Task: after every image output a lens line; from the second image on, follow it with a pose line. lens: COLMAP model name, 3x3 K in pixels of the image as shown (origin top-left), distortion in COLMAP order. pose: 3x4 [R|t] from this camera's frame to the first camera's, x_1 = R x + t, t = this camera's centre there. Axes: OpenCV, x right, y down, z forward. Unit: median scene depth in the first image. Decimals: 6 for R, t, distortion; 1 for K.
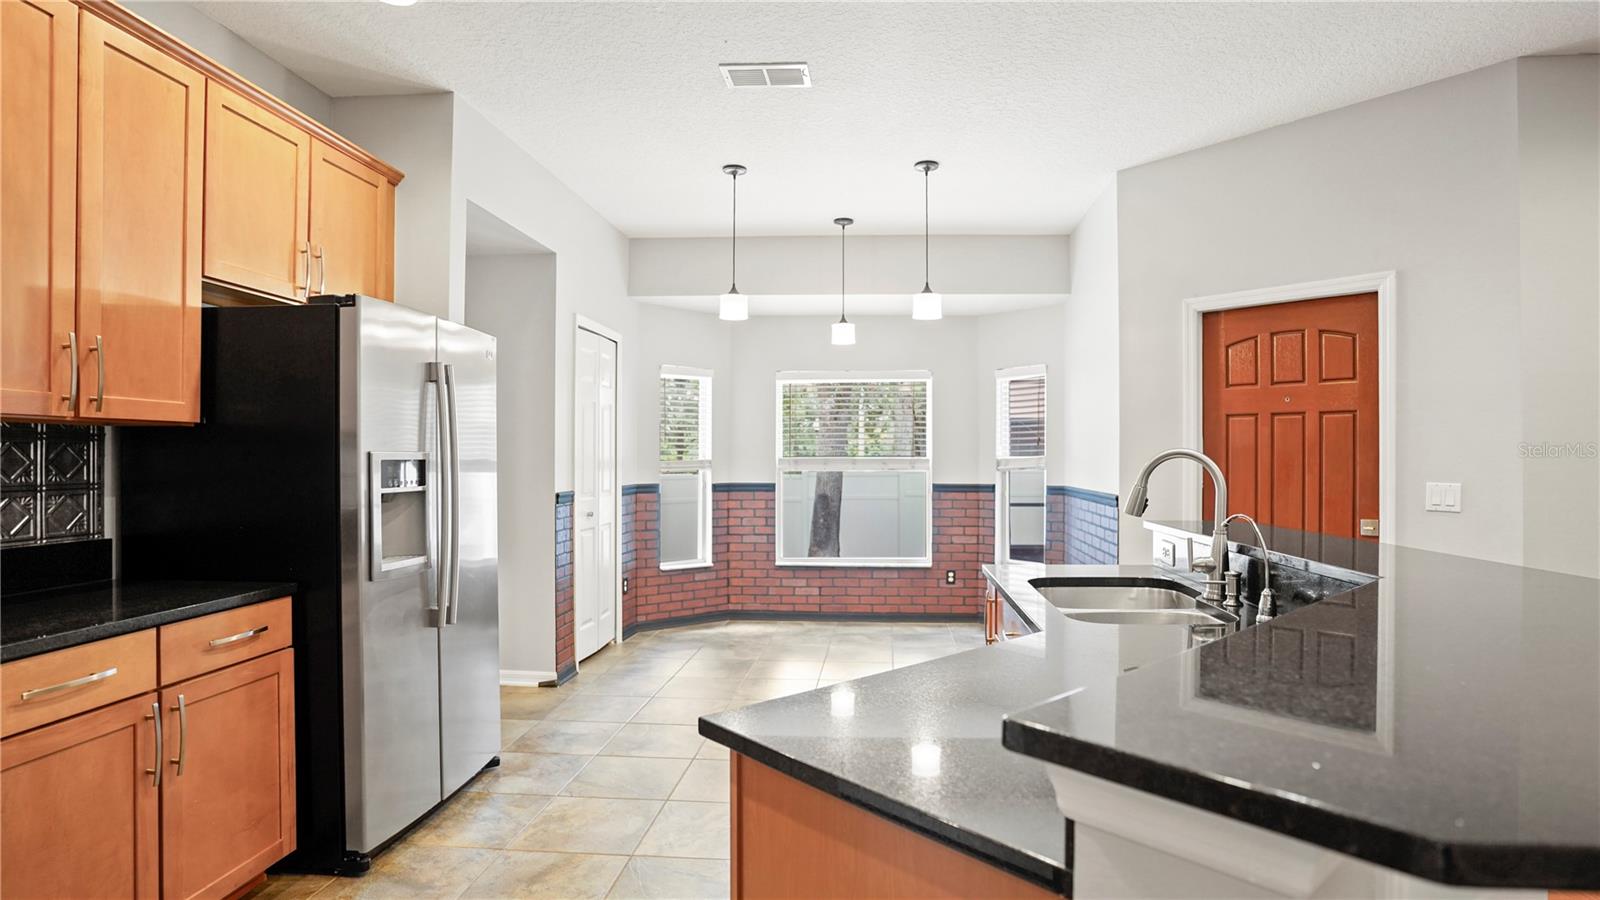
lens RADIAL K [[797.1, 0, 835.0], [0, 797.1, 454.7], [0, 0, 1]] dist [-0.059277, 0.014408]
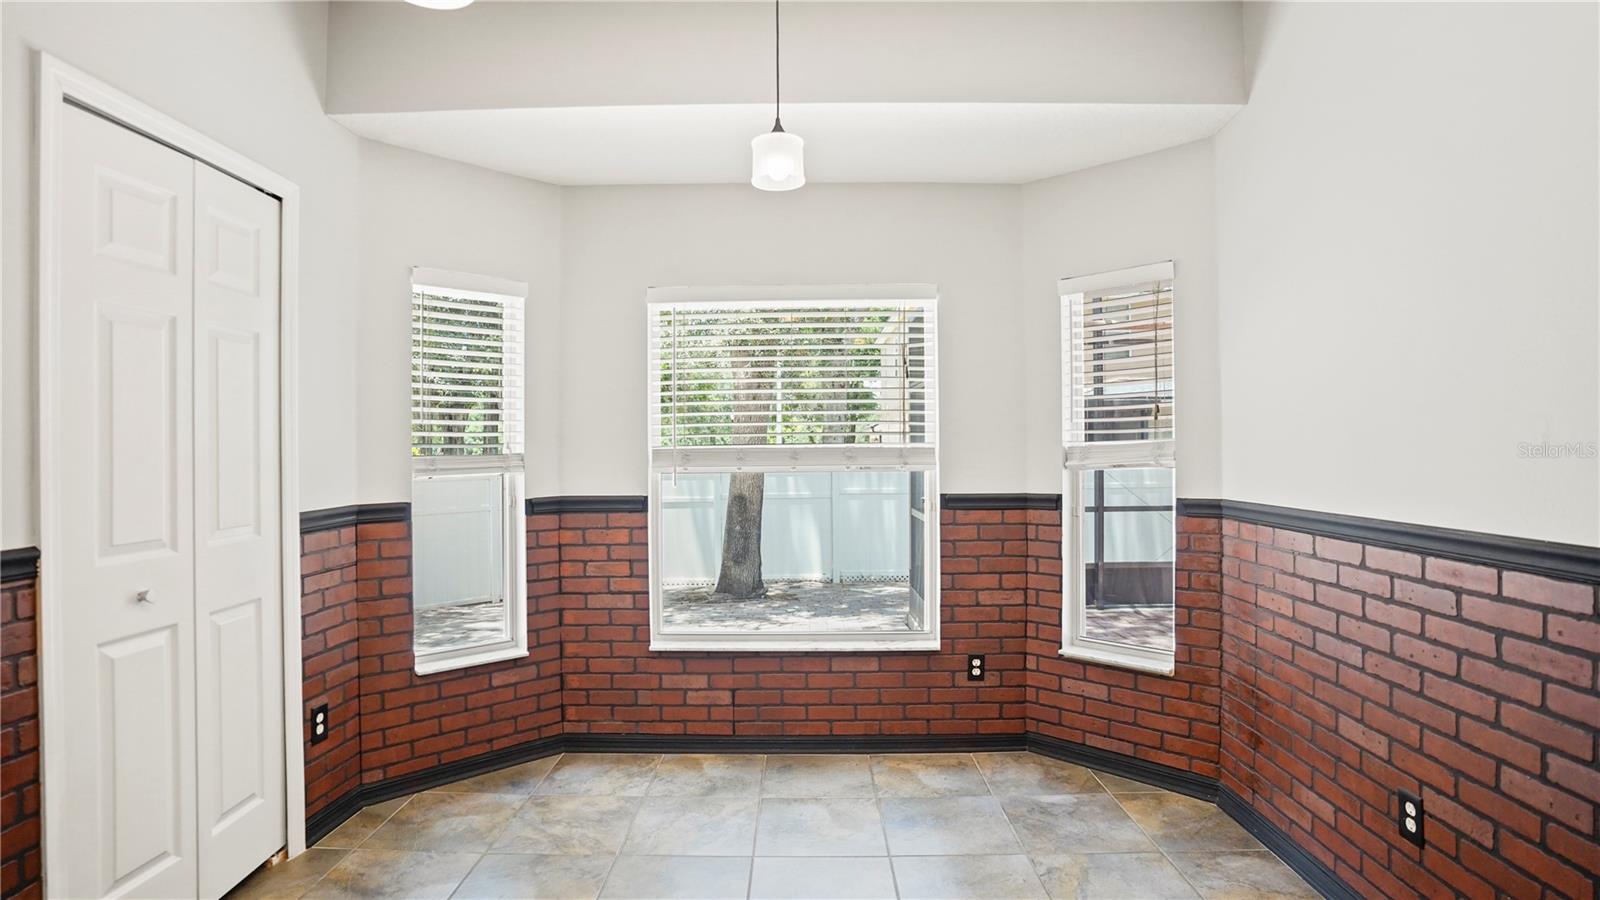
lens RADIAL K [[795.6, 0, 773.7], [0, 795.6, 448.7], [0, 0, 1]] dist [-0.074249, 0.033449]
pose [[0.999565, -0.009452, 0.027934, -0.005000], [0.009334, 0.999947, 0.004346, 0.002279], [-0.027974, -0.004084, 0.999600, 0.470262]]
